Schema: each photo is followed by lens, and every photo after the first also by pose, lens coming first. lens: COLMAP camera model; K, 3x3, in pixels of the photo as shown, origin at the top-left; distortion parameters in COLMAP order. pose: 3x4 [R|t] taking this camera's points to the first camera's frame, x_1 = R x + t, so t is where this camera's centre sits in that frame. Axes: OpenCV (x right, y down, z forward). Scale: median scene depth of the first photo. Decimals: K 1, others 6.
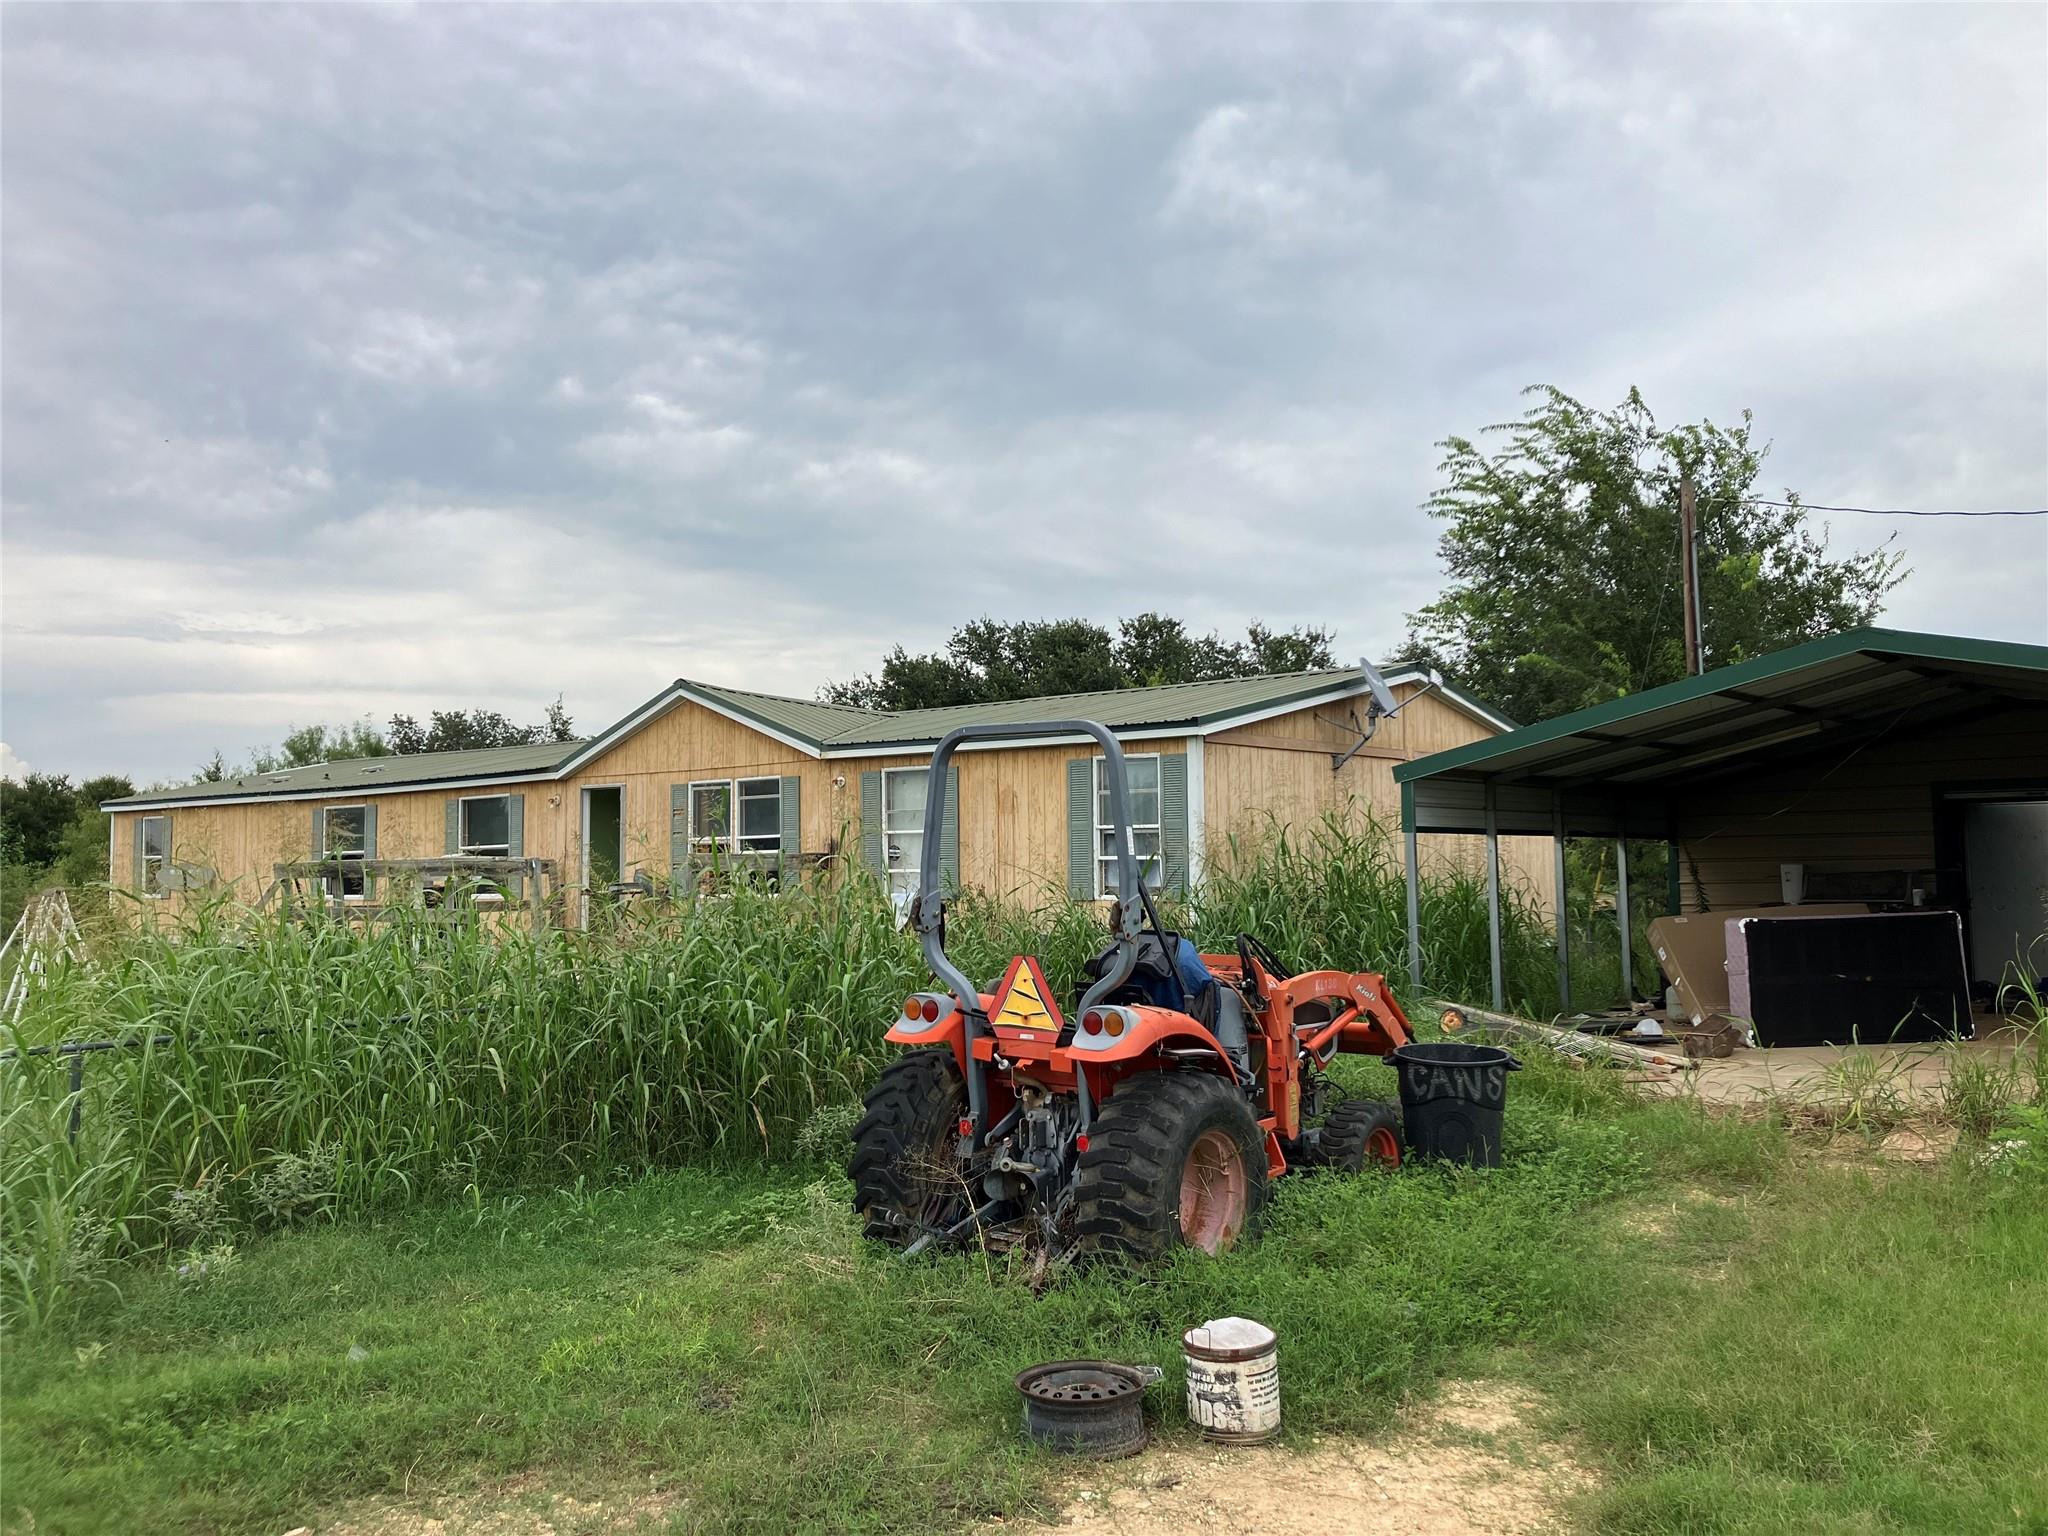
lens RADIAL K [[1656.5, 0, 1024.0], [0, 1656.5, 768.0], [0, 0, 1]] dist [0.070378, -0.108664]
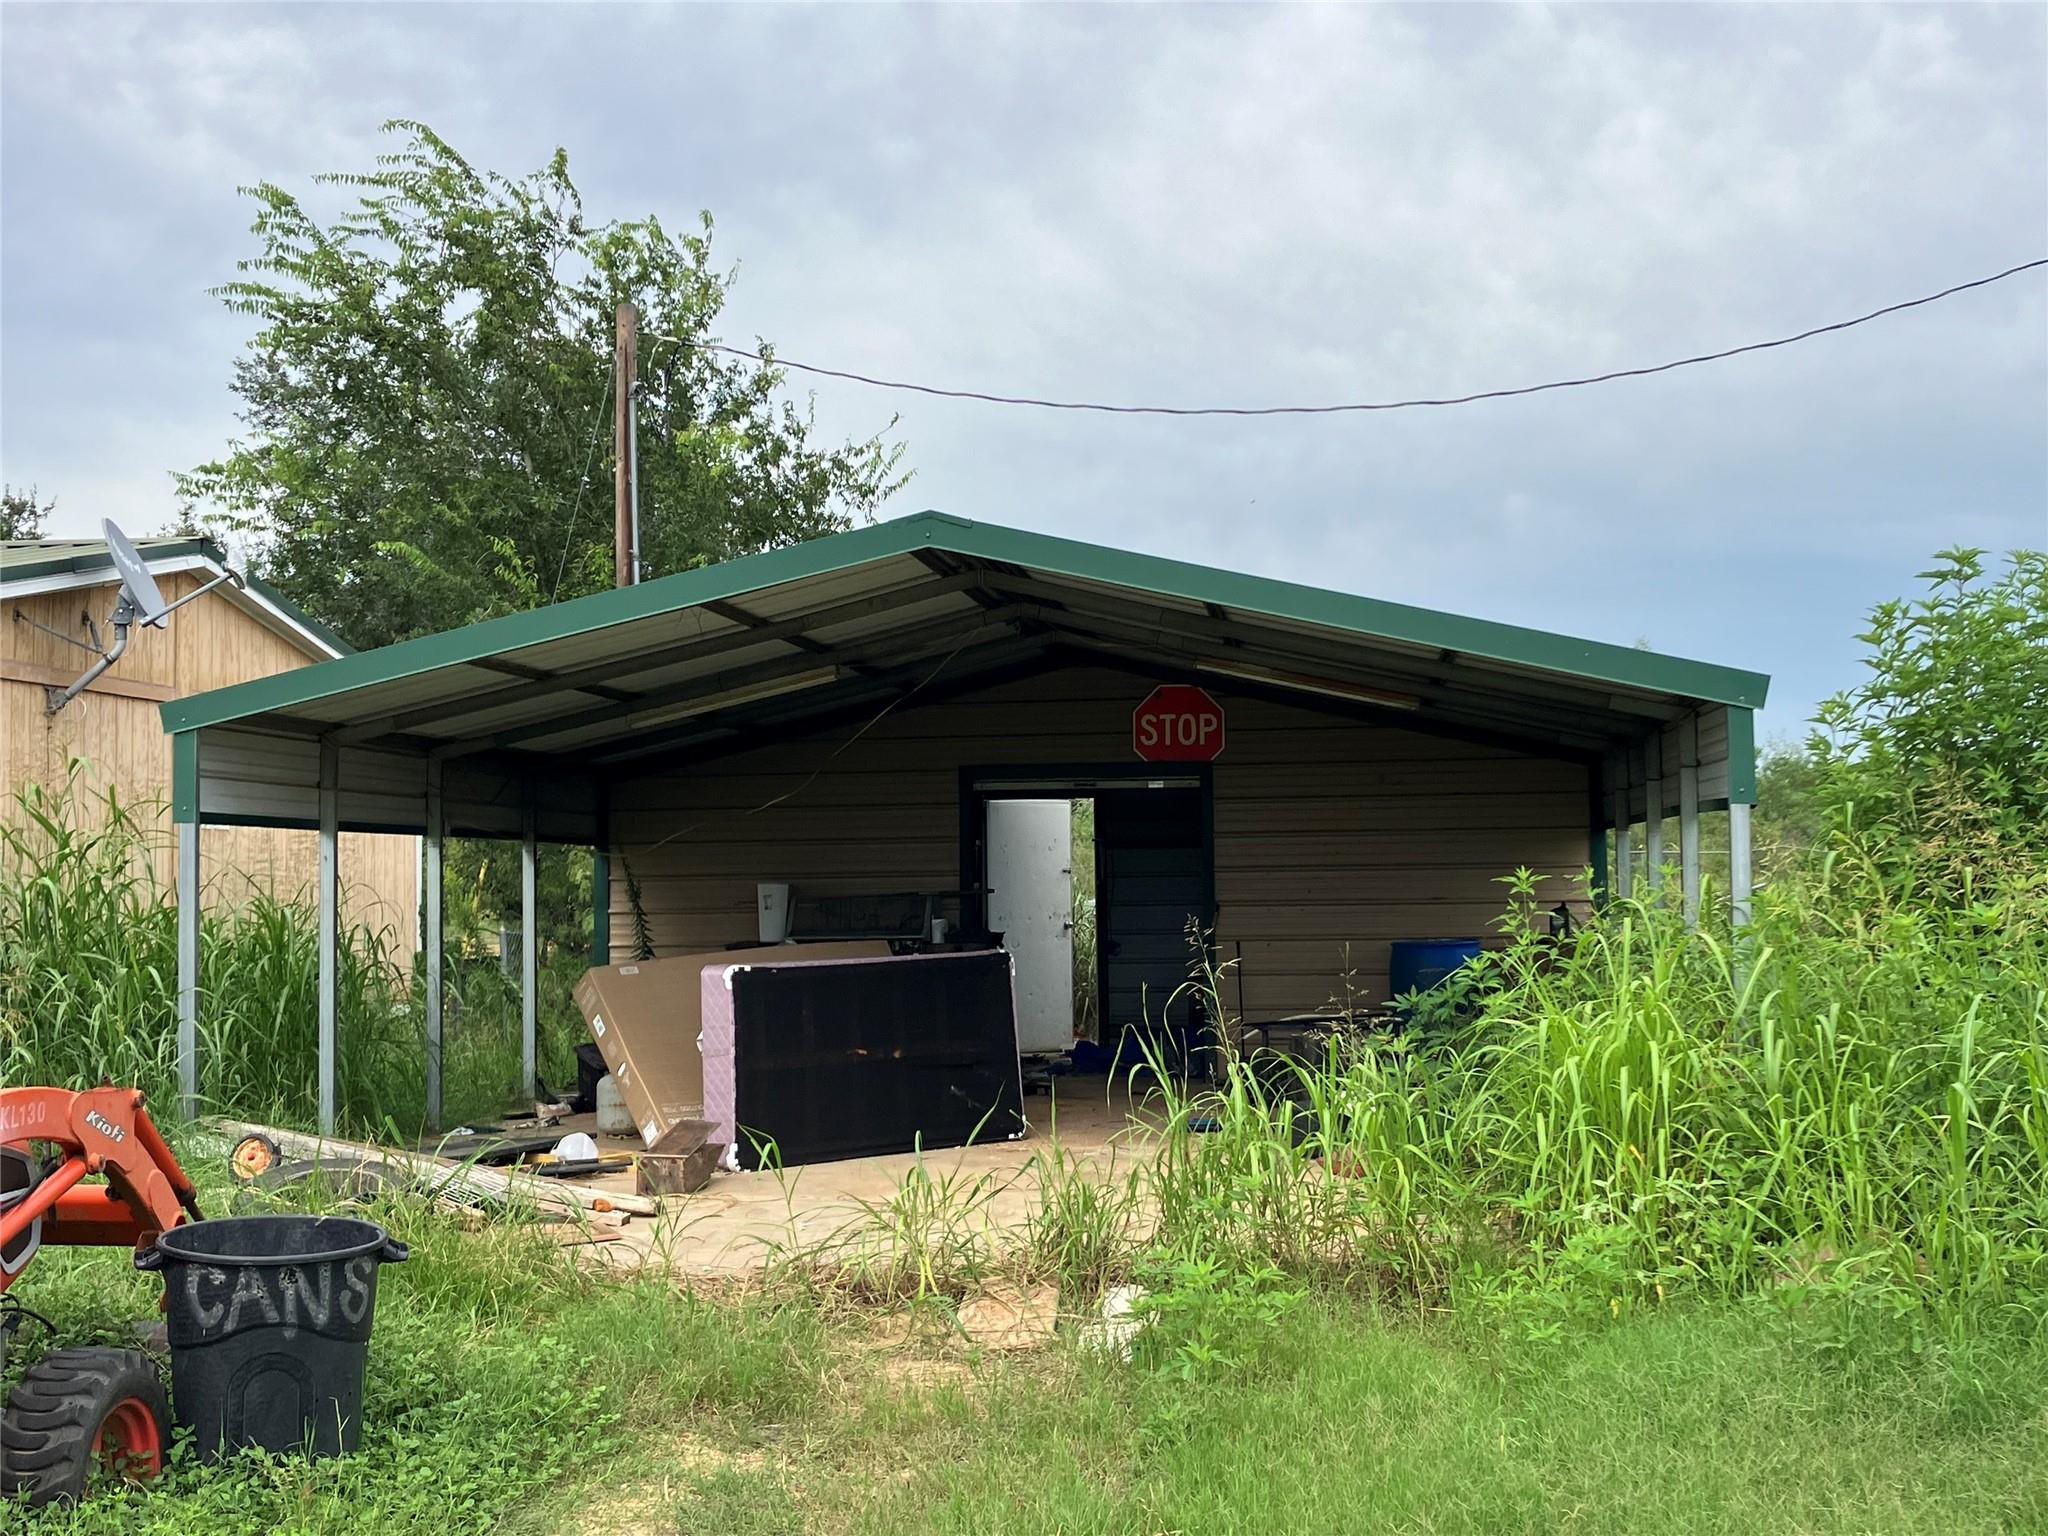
lens RADIAL K [[2514.8, 0, 1024.0], [0, 2514.8, 768.0], [0, 0, 1]] dist [0.144579, -0.445168]
pose [[0.850675, 0.028007, 0.524946, 0.016415], [-0.032957, 0.999457, 0.000083, 0.008073], [-0.524658, -0.017371, 0.851136, 0.093865]]
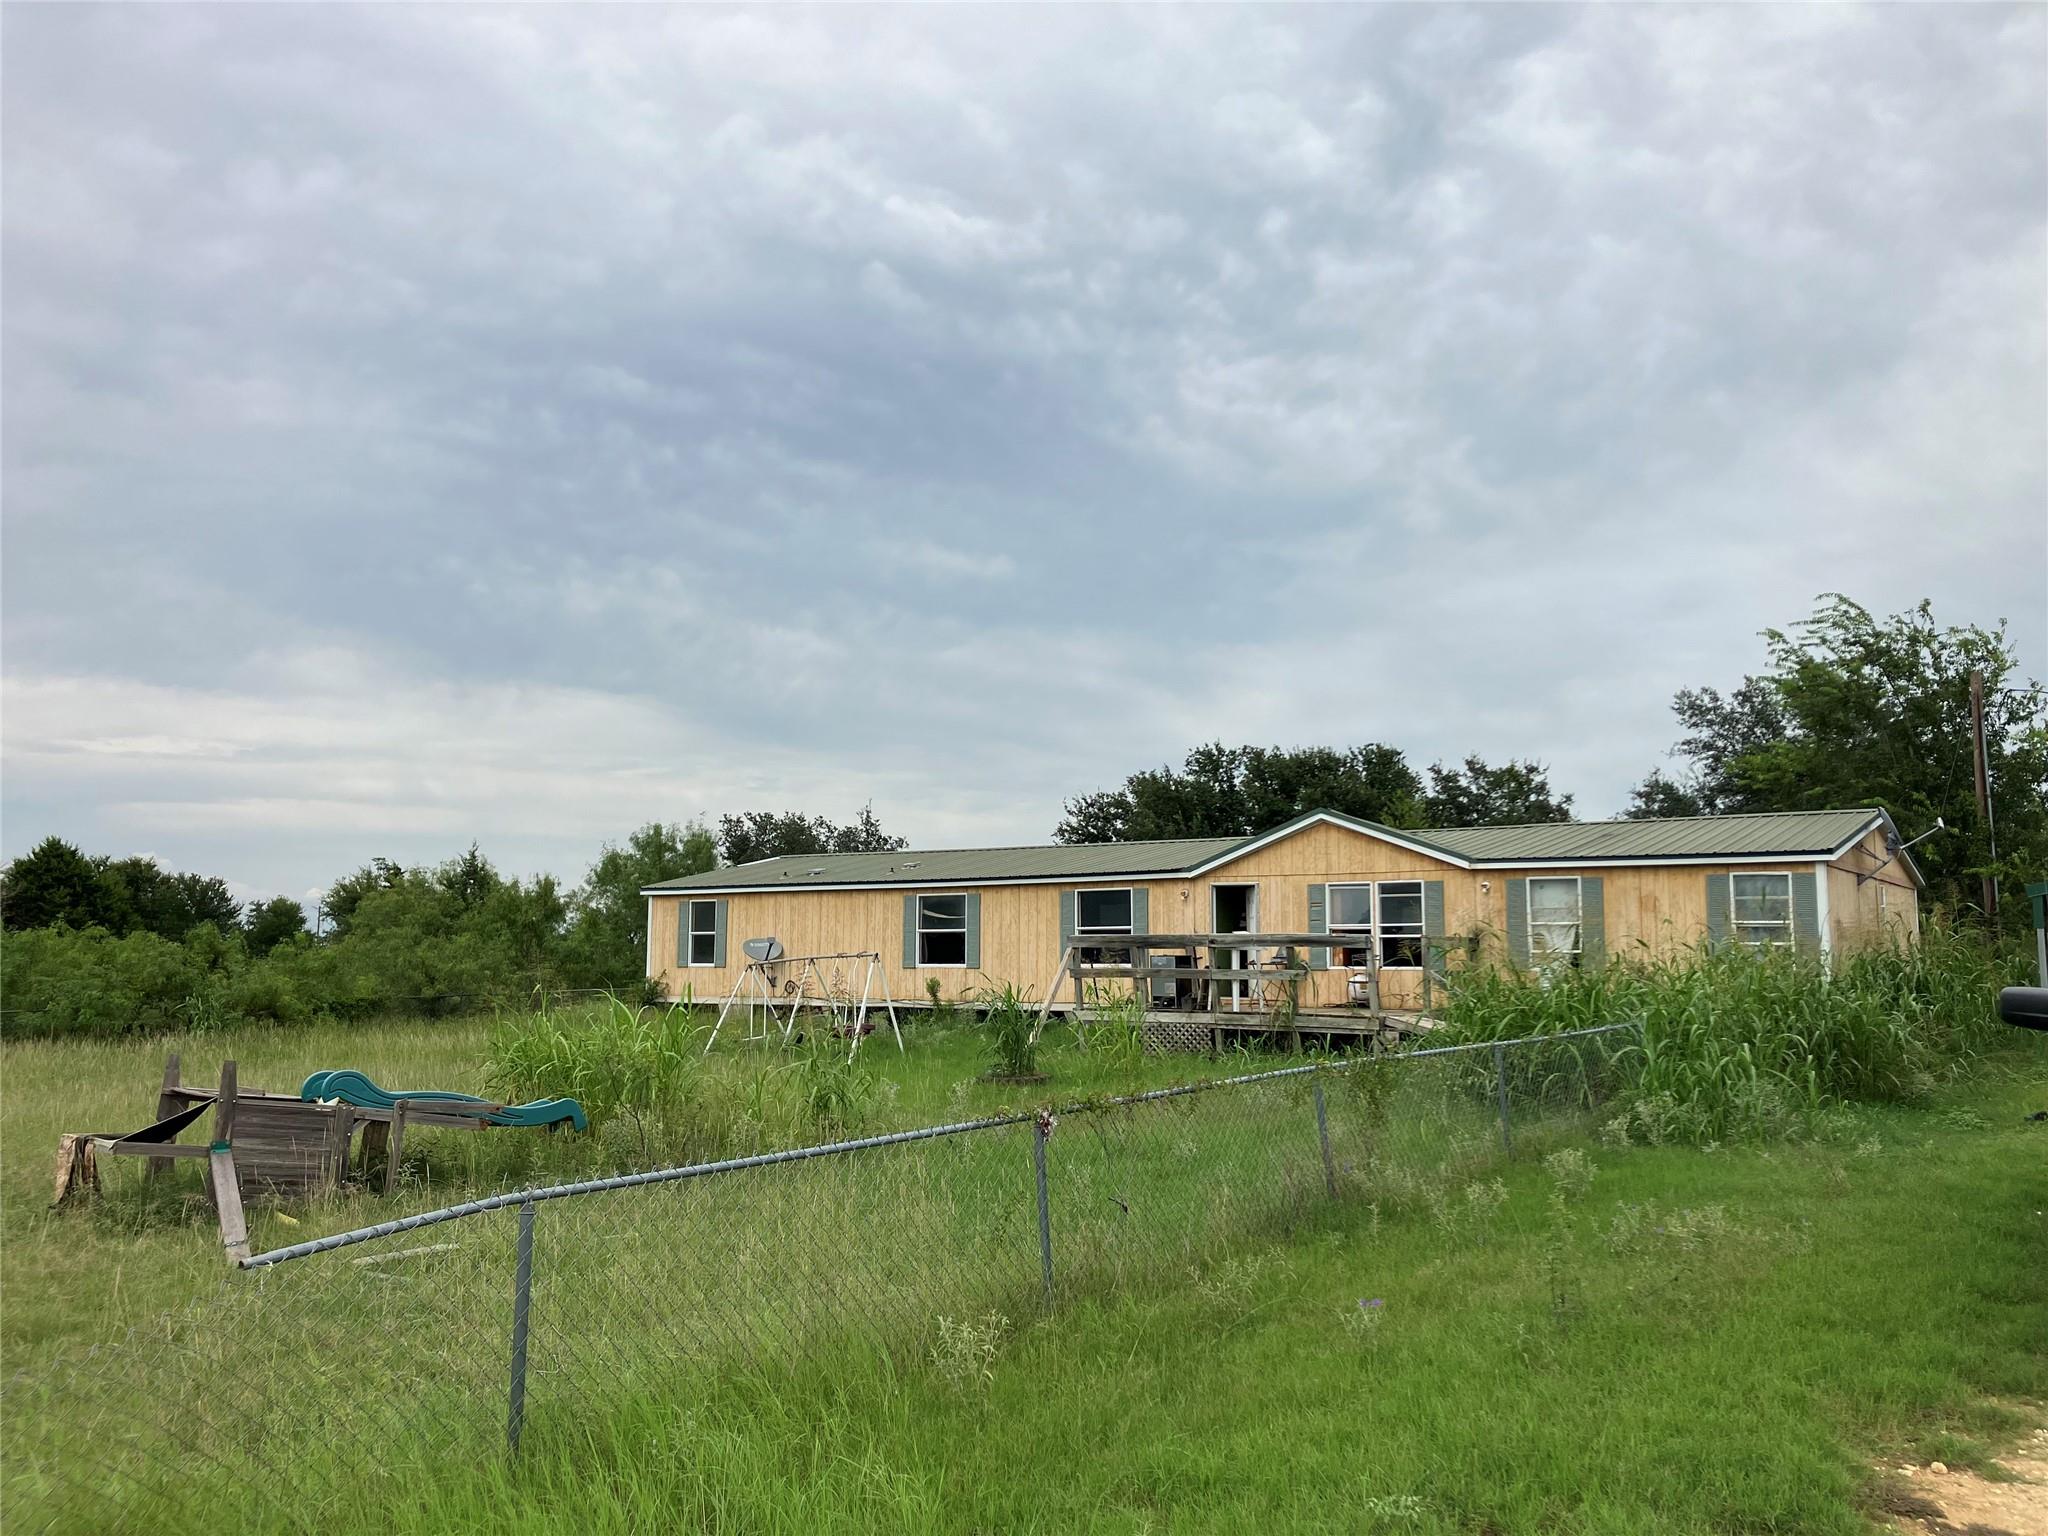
lens RADIAL K [[1656.5, 0, 1024.0], [0, 1656.5, 768.0], [0, 0, 1]] dist [0.070378, -0.108664]
pose [[0.996879, 0.025690, 0.074650, -0.650847], [-0.021173, 0.997932, -0.060687, 0.002912], [-0.076055, 0.058917, 0.995361, -0.389489]]
